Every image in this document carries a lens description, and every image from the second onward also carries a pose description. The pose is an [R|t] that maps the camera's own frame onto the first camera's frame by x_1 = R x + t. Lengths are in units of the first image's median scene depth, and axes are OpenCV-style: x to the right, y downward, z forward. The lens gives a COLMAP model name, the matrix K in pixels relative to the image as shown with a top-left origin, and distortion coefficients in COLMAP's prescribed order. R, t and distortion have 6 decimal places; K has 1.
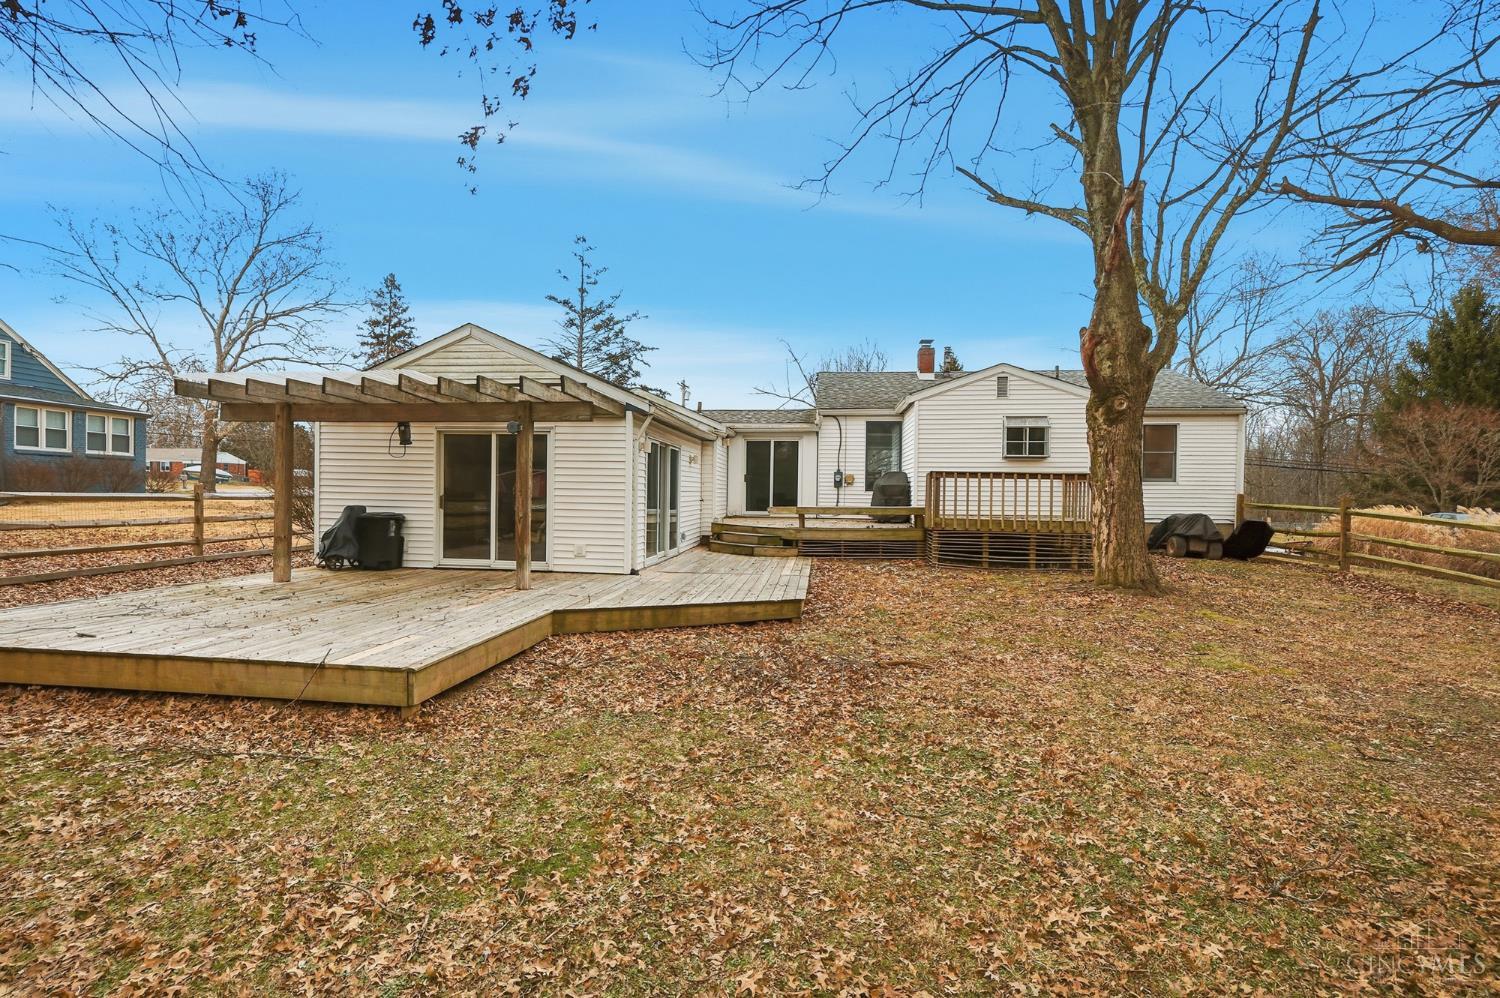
lens RADIAL K [[706.7, 0, 742.2], [0, 706.7, 507.3], [0, 0, 1]] dist [-0.009239, 0.000649]
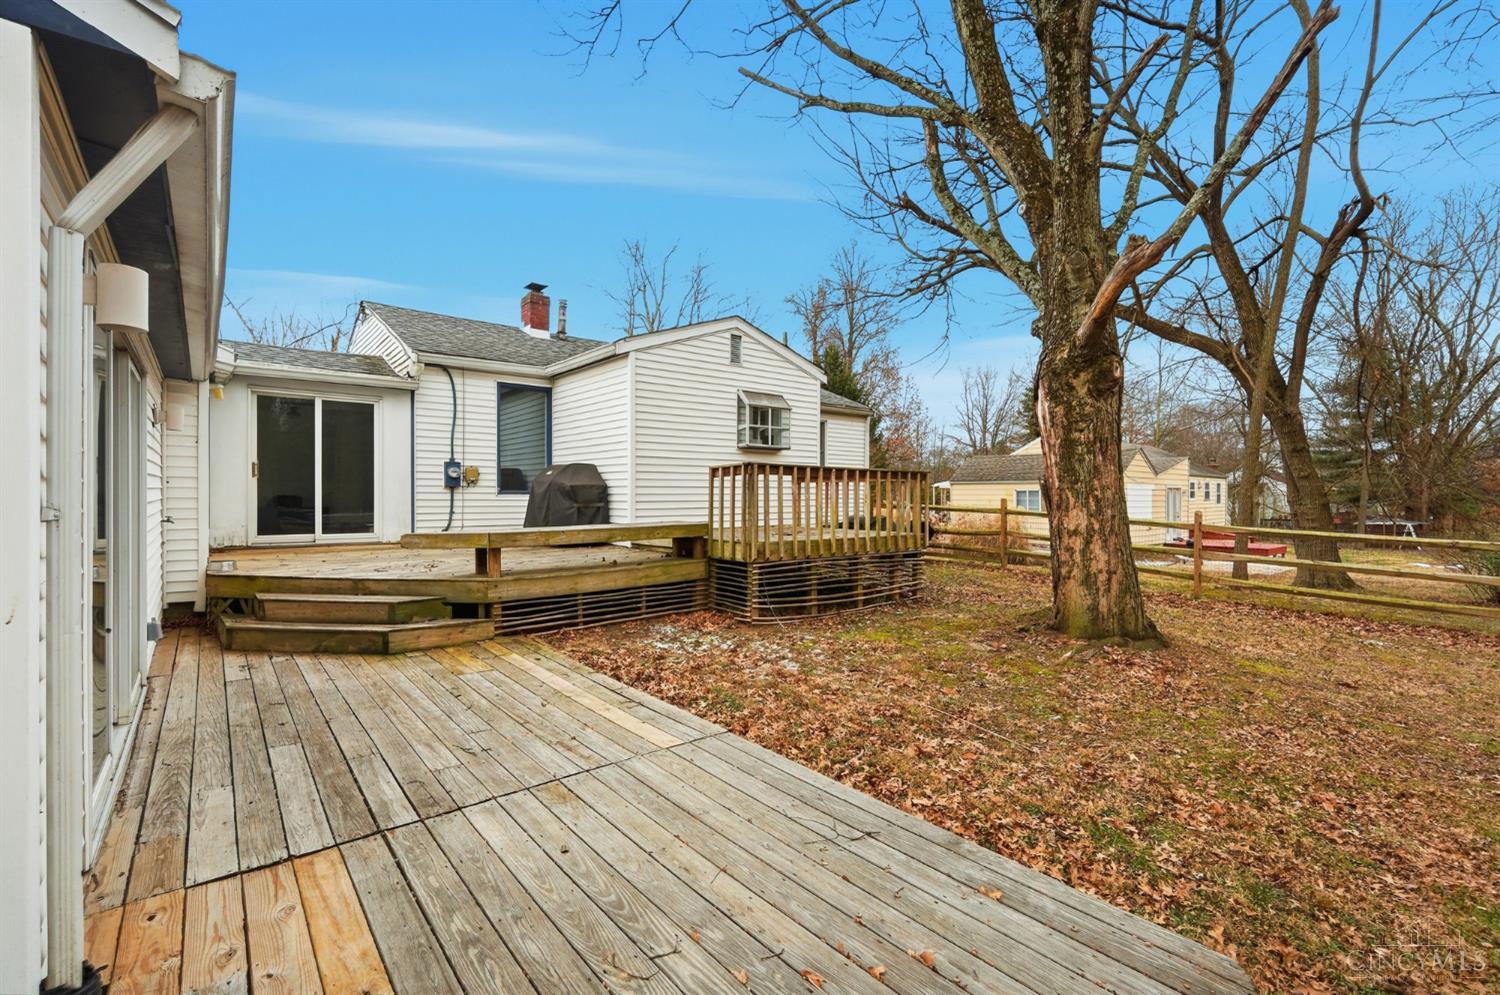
lens RADIAL K [[645.2, 0, 742.7], [0, 645.2, 503.2], [0, 0, 1]] dist [-0.017442, 0.007597]
pose [[0.688634, -0.019666, 0.724842, -0.104707], [0.019013, 0.999778, 0.009062, -0.019098], [-0.724860, 0.007541, 0.688855, 0.538570]]
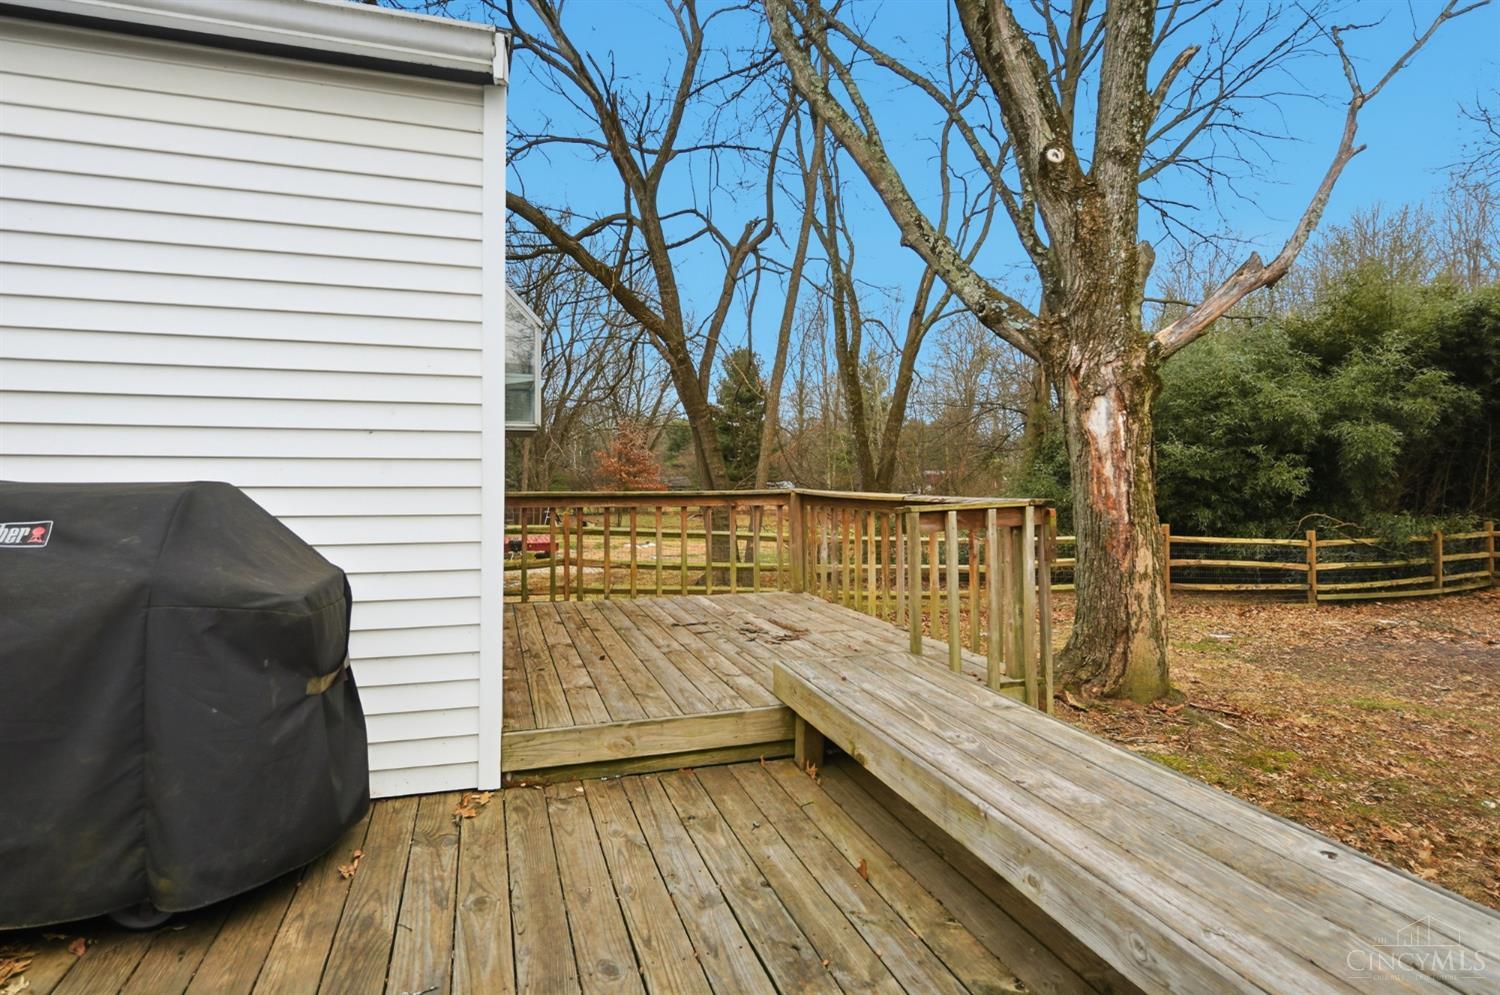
lens RADIAL K [[806.7, 0, 740.3], [0, 806.7, 474.5], [0, 0, 1]] dist [-0.005974, -0.000678]
pose [[-0.419146, -0.013783, 0.907814, 0.037871], [0.011656, 0.999721, 0.020560, -0.057906], [-0.907844, 0.019199, -0.418868, 1.038722]]
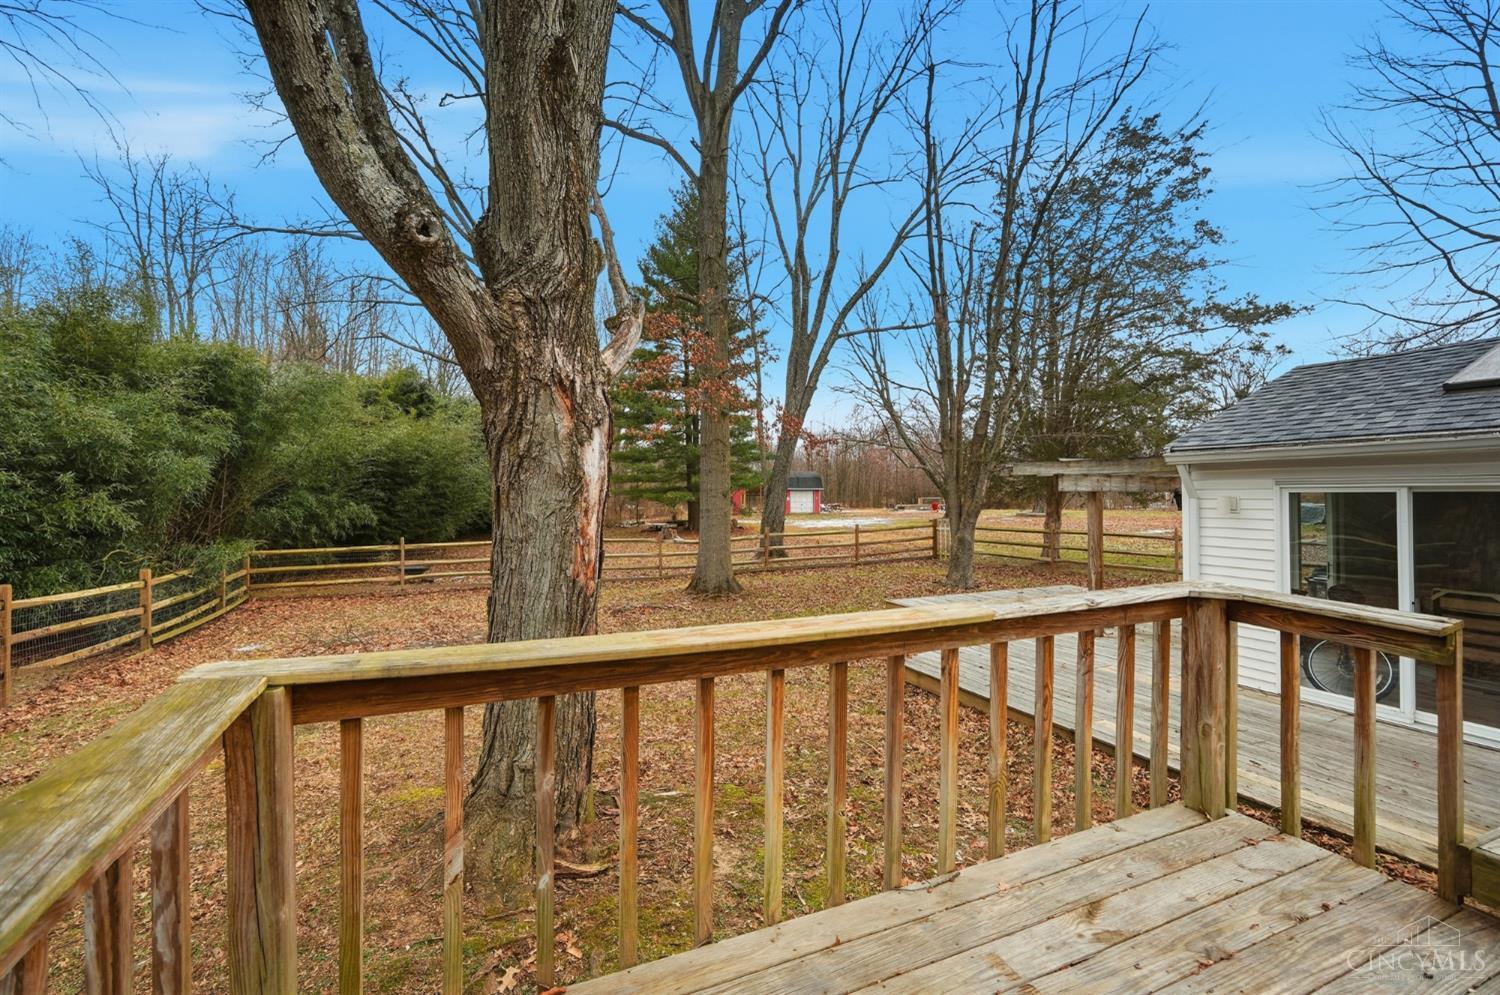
lens RADIAL K [[633.1, 0, 743.9], [0, 633.1, 488.6], [0, 0, 1]] dist [-0.022207, 0.007775]
pose [[-0.864090, -0.020320, -0.502928, 0.415413], [-0.023029, 0.999734, -0.000826, -0.065253], [0.502811, 0.010868, -0.864328, 0.926766]]
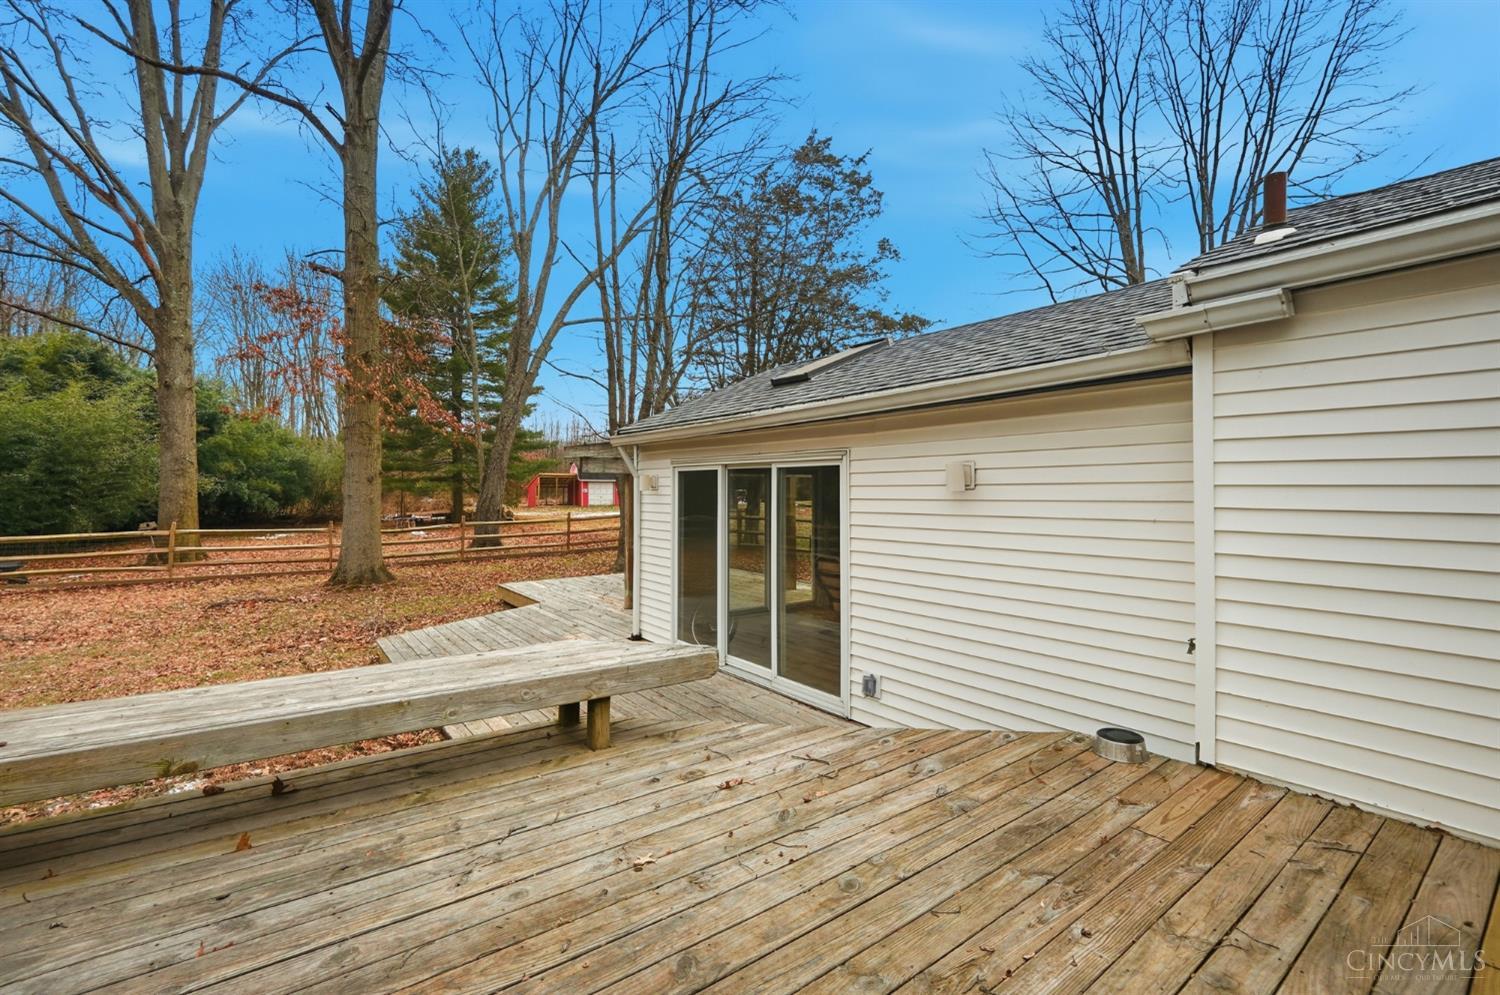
lens RADIAL K [[645.4, 0, 745.7], [0, 645.4, 473.8], [0, 0, 1]] dist [-0.021595, 0.008152]
pose [[-0.723233, -0.033053, -0.689812, 0.194497], [-0.026386, 0.999447, -0.020225, -0.060450], [0.690099, 0.003574, -0.723706, 1.137273]]
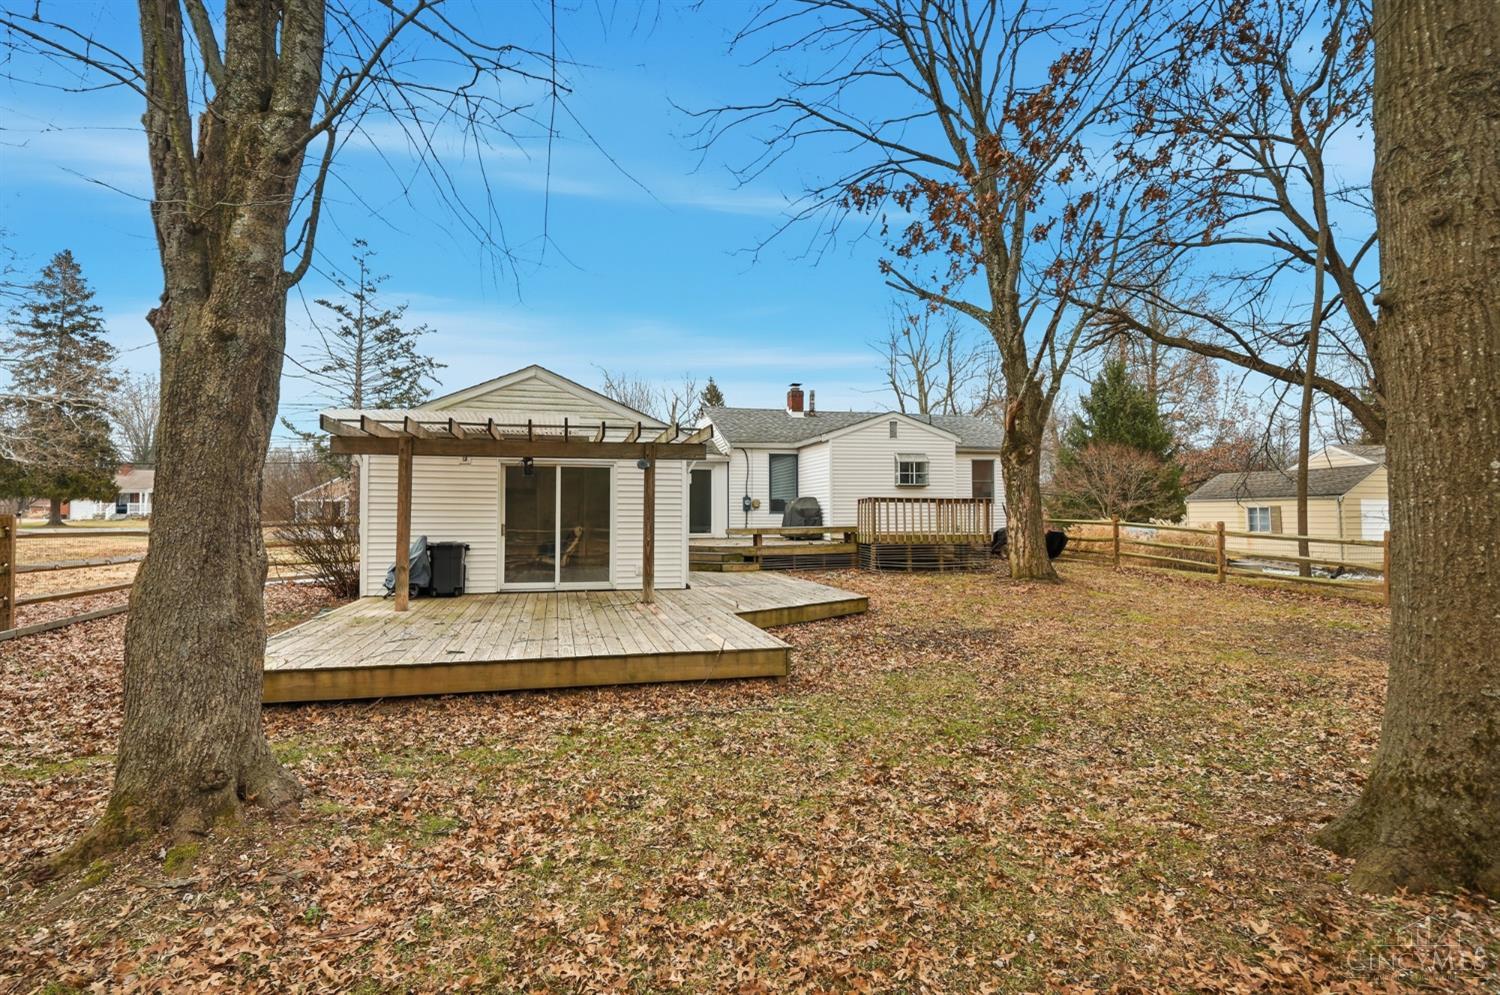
lens RADIAL K [[718.3, 0, 743.3], [0, 718.3, 504.5], [0, 0, 1]] dist [-0.006008, 0.000471]
pose [[0.933101, -0.009383, 0.359492, -0.340897], [0.021897, 0.999287, -0.030754, -0.003580], [-0.358947, 0.036568, 0.932641, -0.095285]]
